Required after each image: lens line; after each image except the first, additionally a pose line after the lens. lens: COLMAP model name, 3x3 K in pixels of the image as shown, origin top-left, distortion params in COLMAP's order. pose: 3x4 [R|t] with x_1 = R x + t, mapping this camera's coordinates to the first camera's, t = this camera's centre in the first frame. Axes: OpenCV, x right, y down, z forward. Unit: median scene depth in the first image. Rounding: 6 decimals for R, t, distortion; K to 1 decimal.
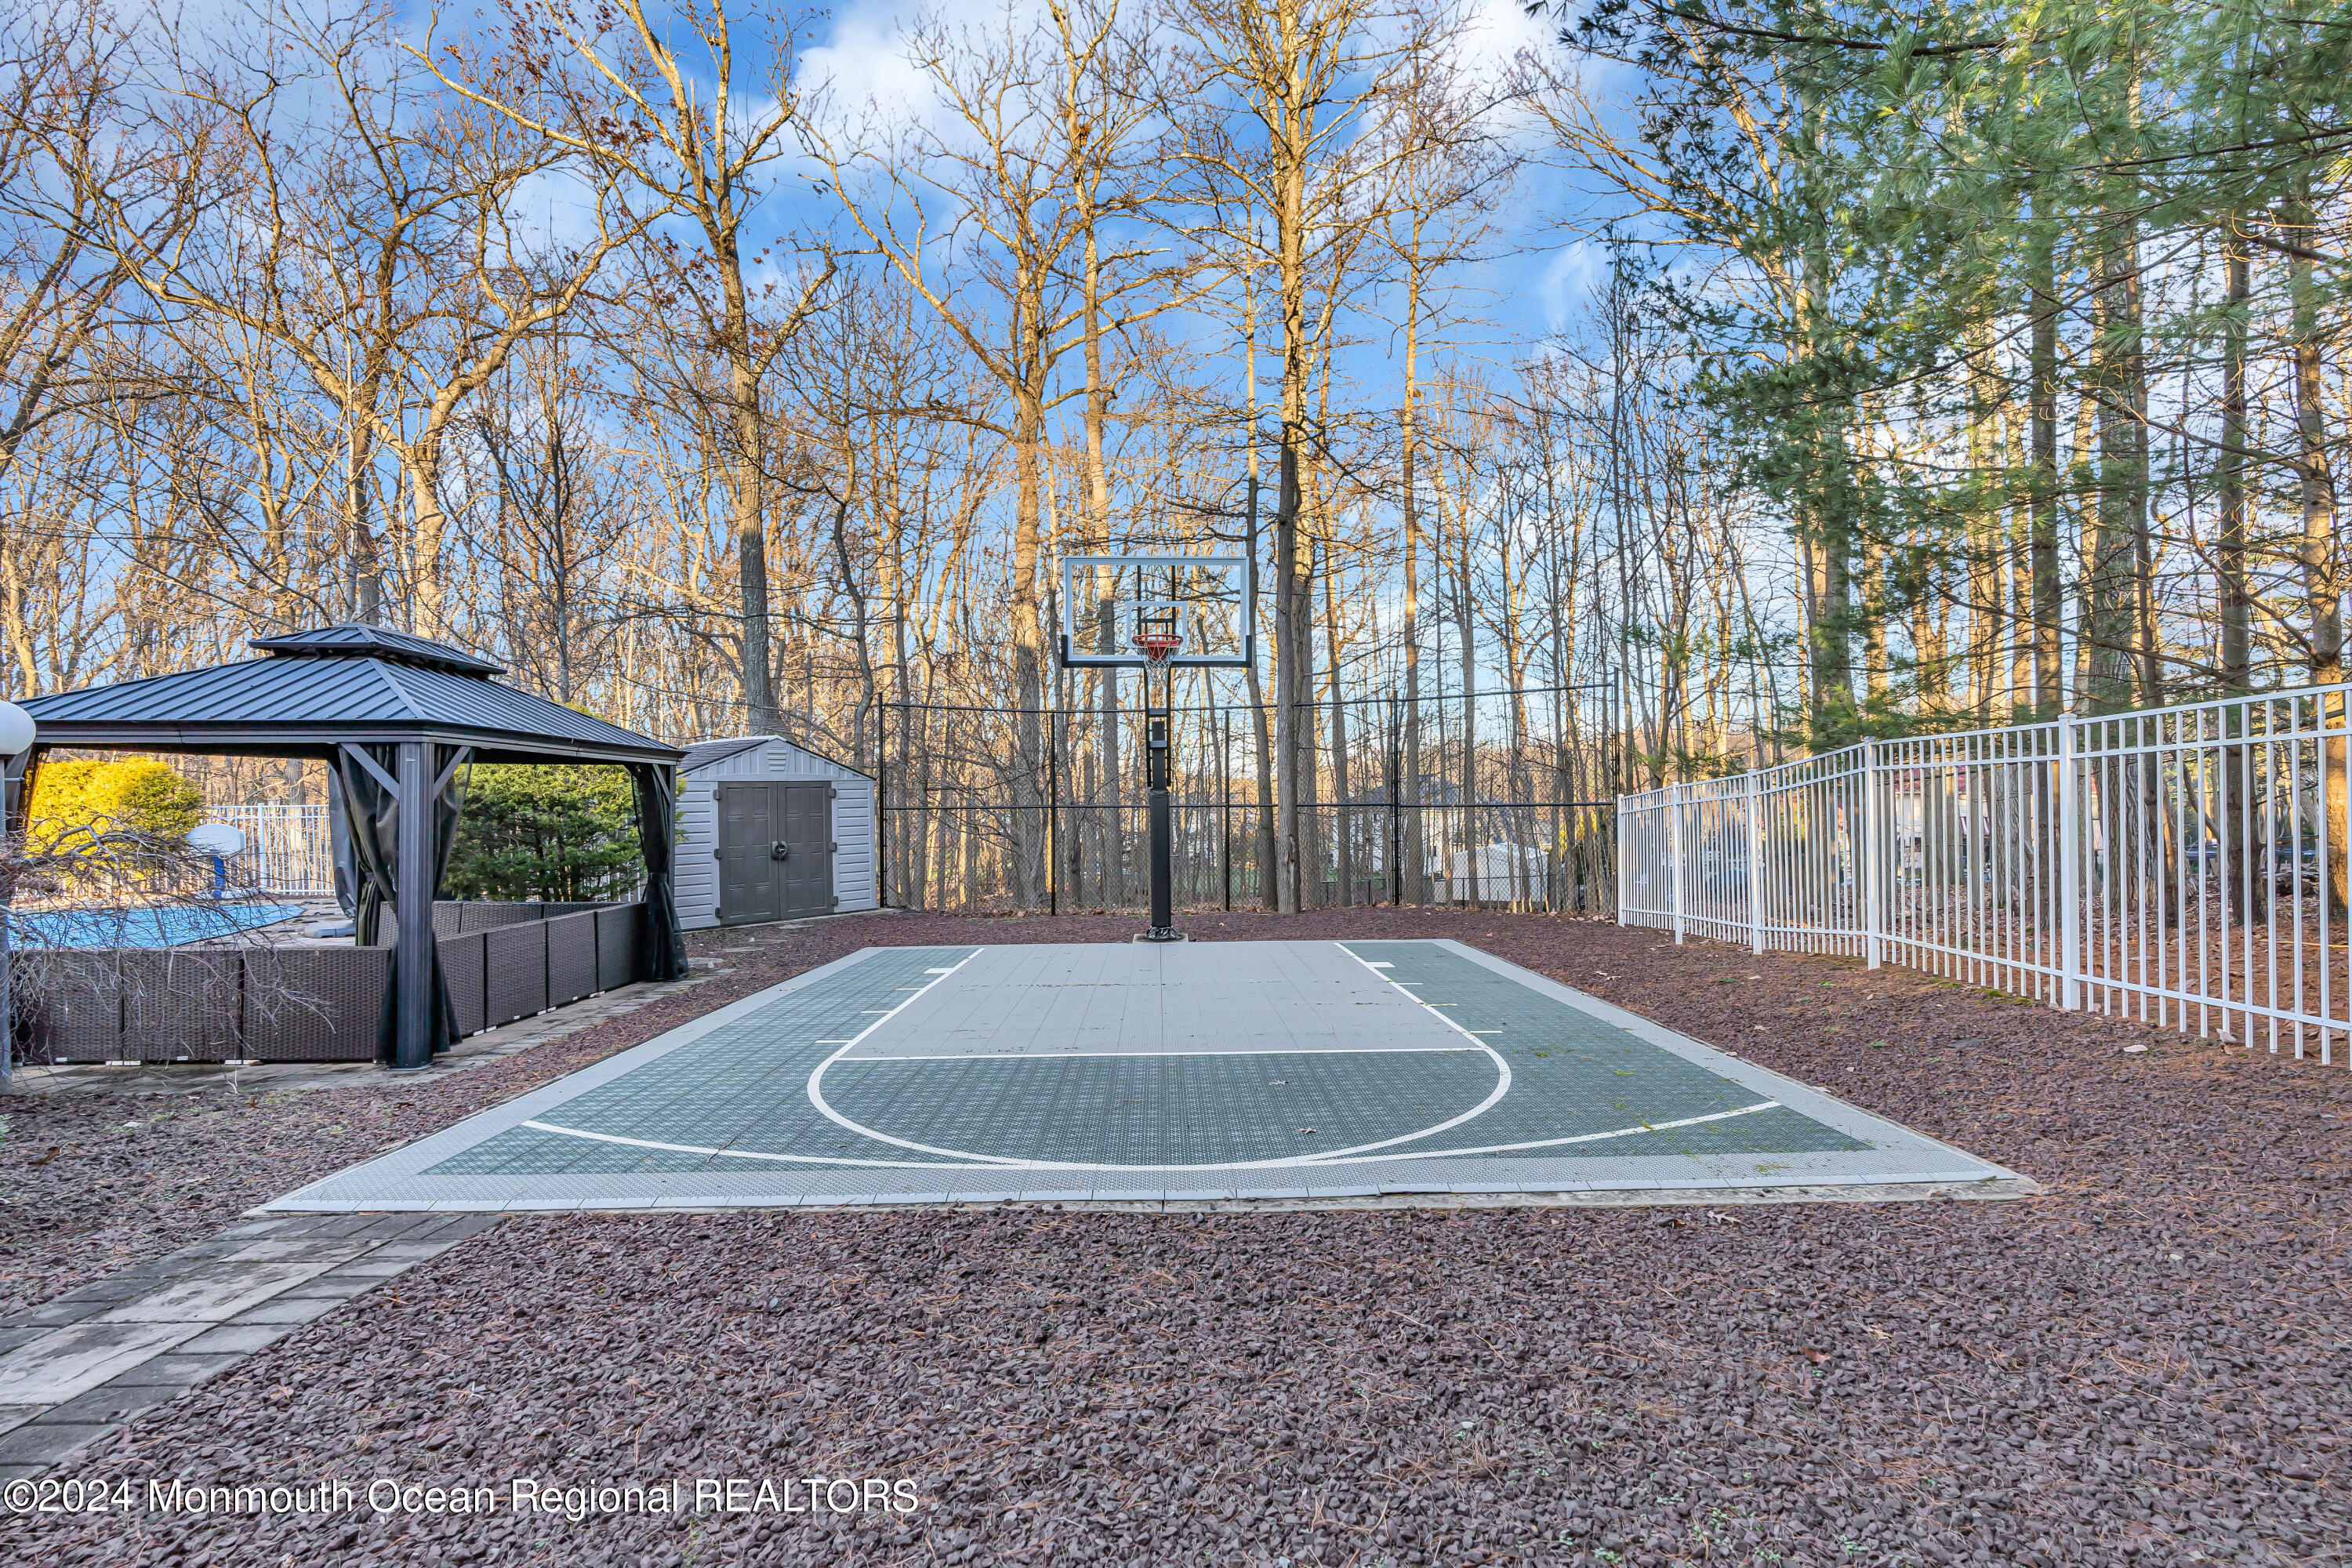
lens RADIAL K [[1066.8, 0, 1176.0], [0, 1066.8, 784.0], [0, 0, 1]] dist [-0.006650, 0.000270]
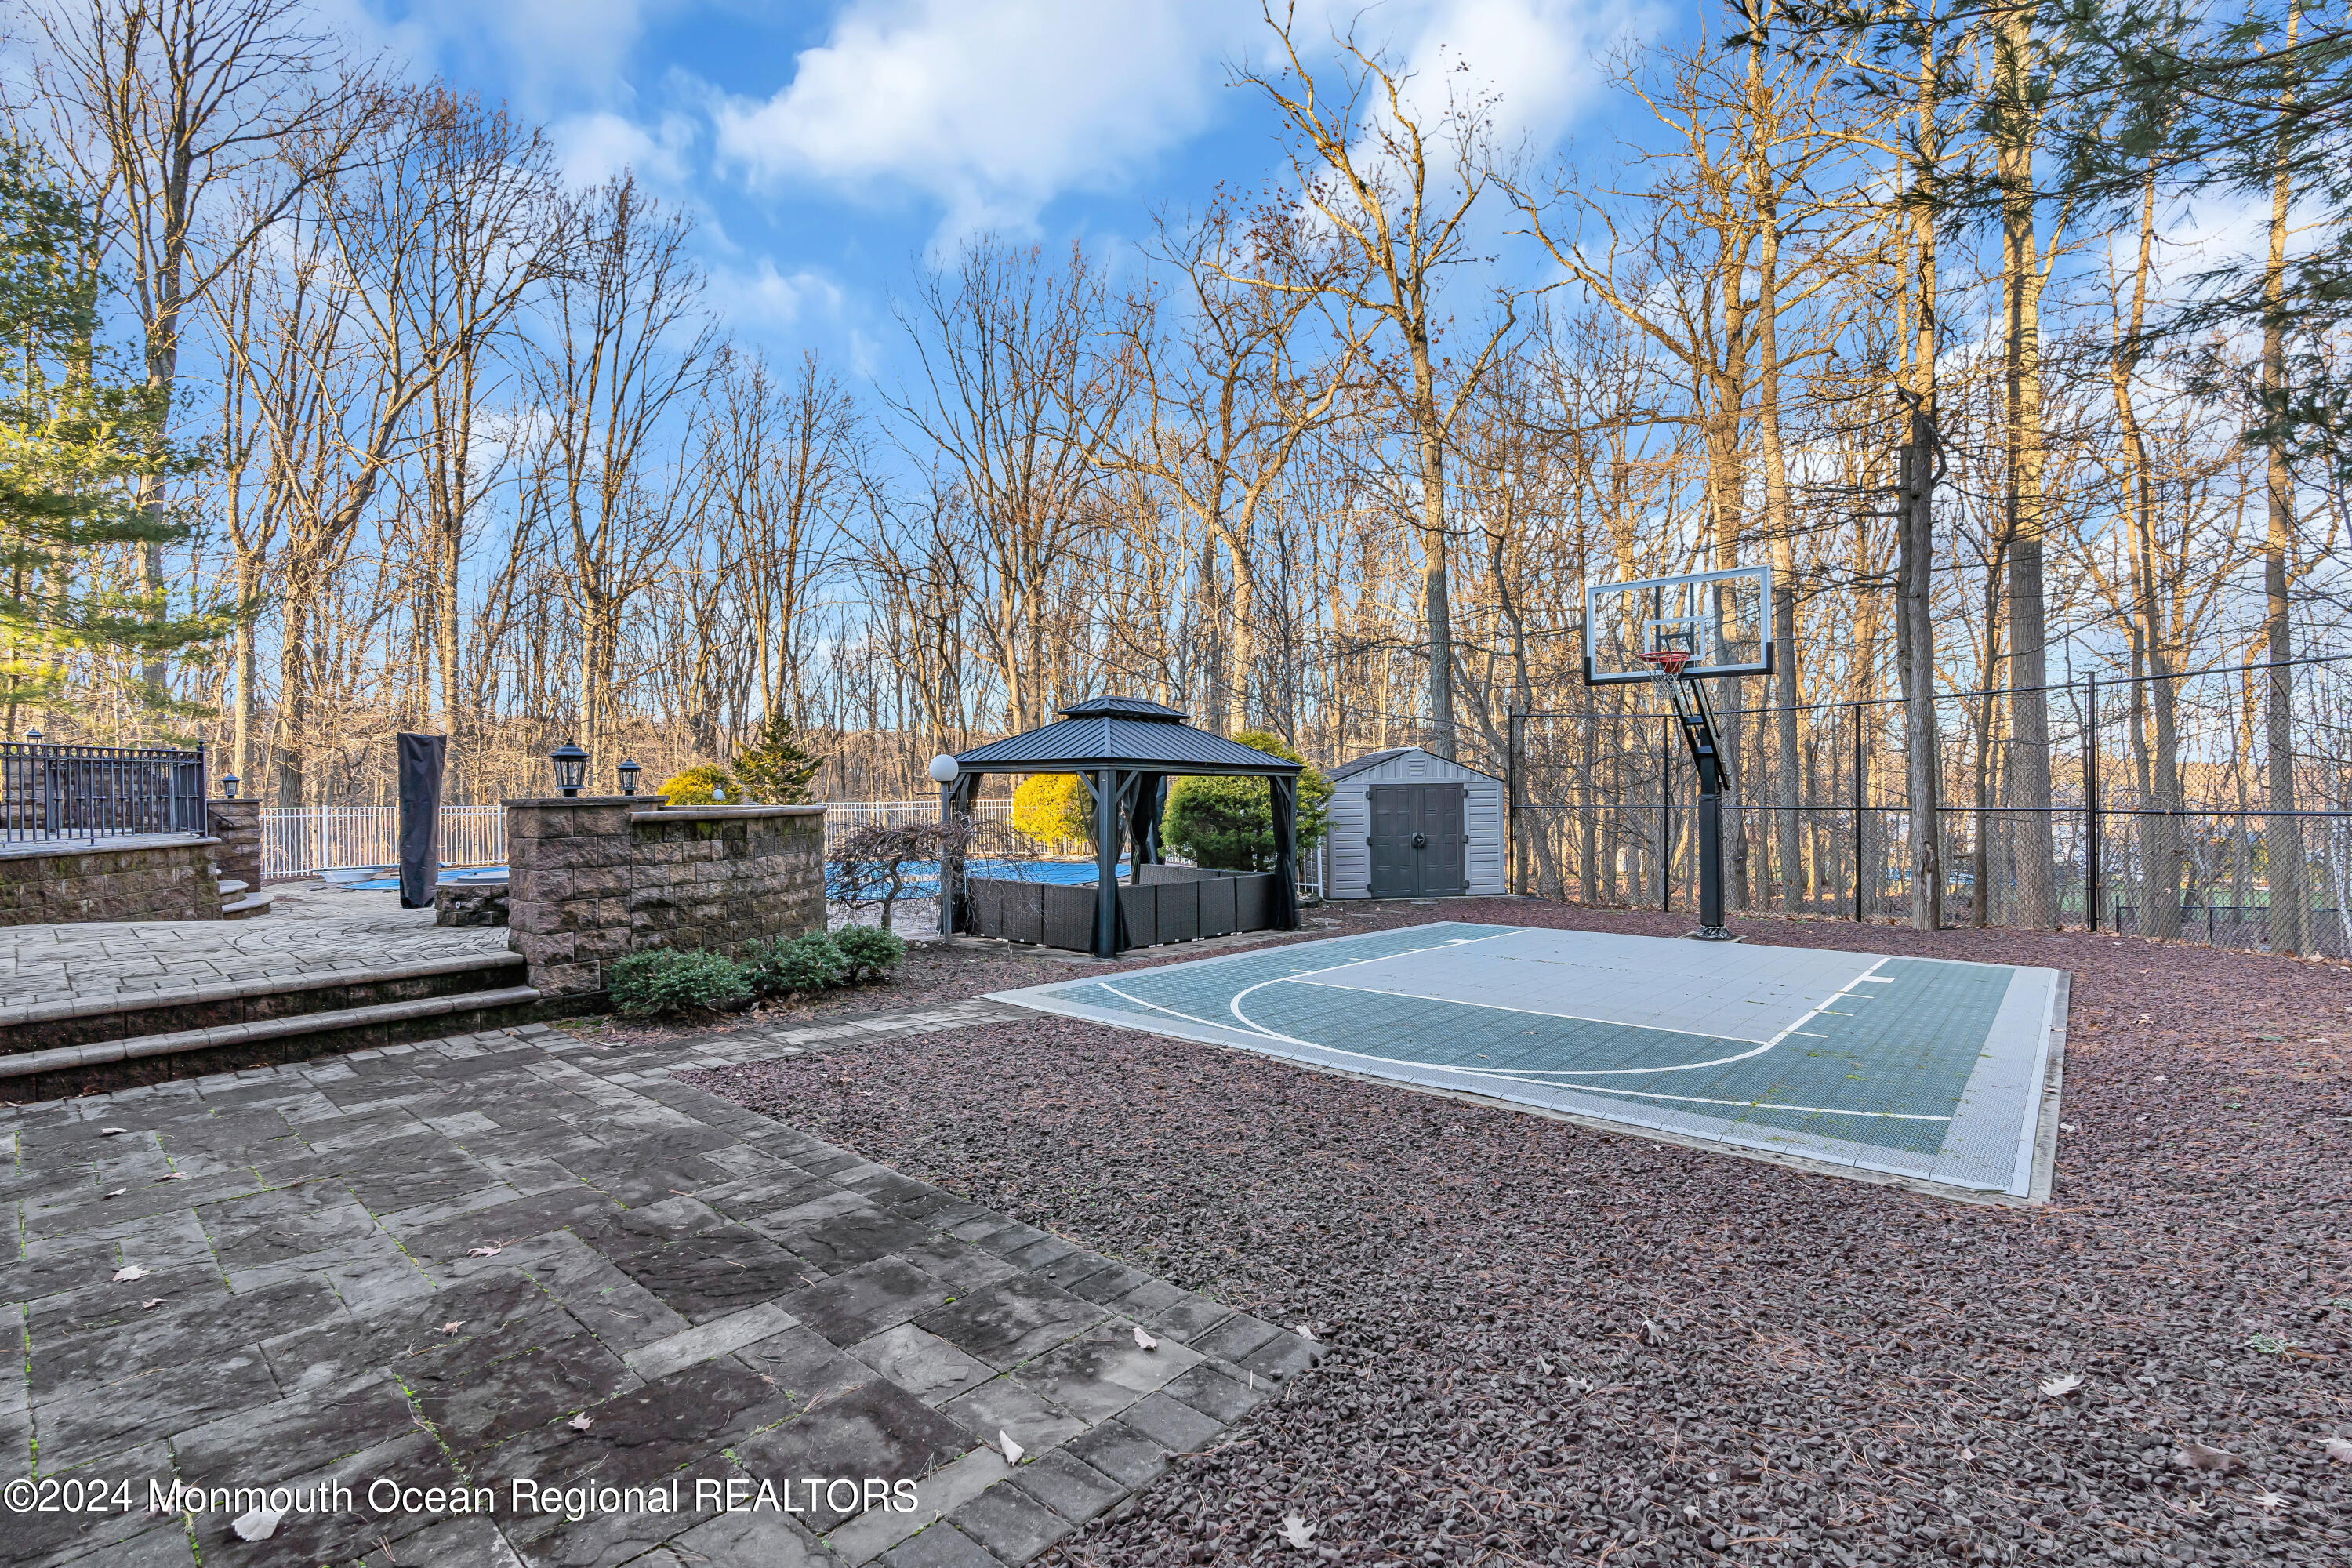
lens RADIAL K [[1066.8, 0, 1176.0], [0, 1066.8, 784.0], [0, 0, 1]] dist [-0.006650, 0.000270]
pose [[0.731784, -0.002830, -0.681531, 0.803494], [0.009527, 0.999936, 0.006077, -0.038807], [0.681471, -0.010939, 0.731764, -0.278615]]
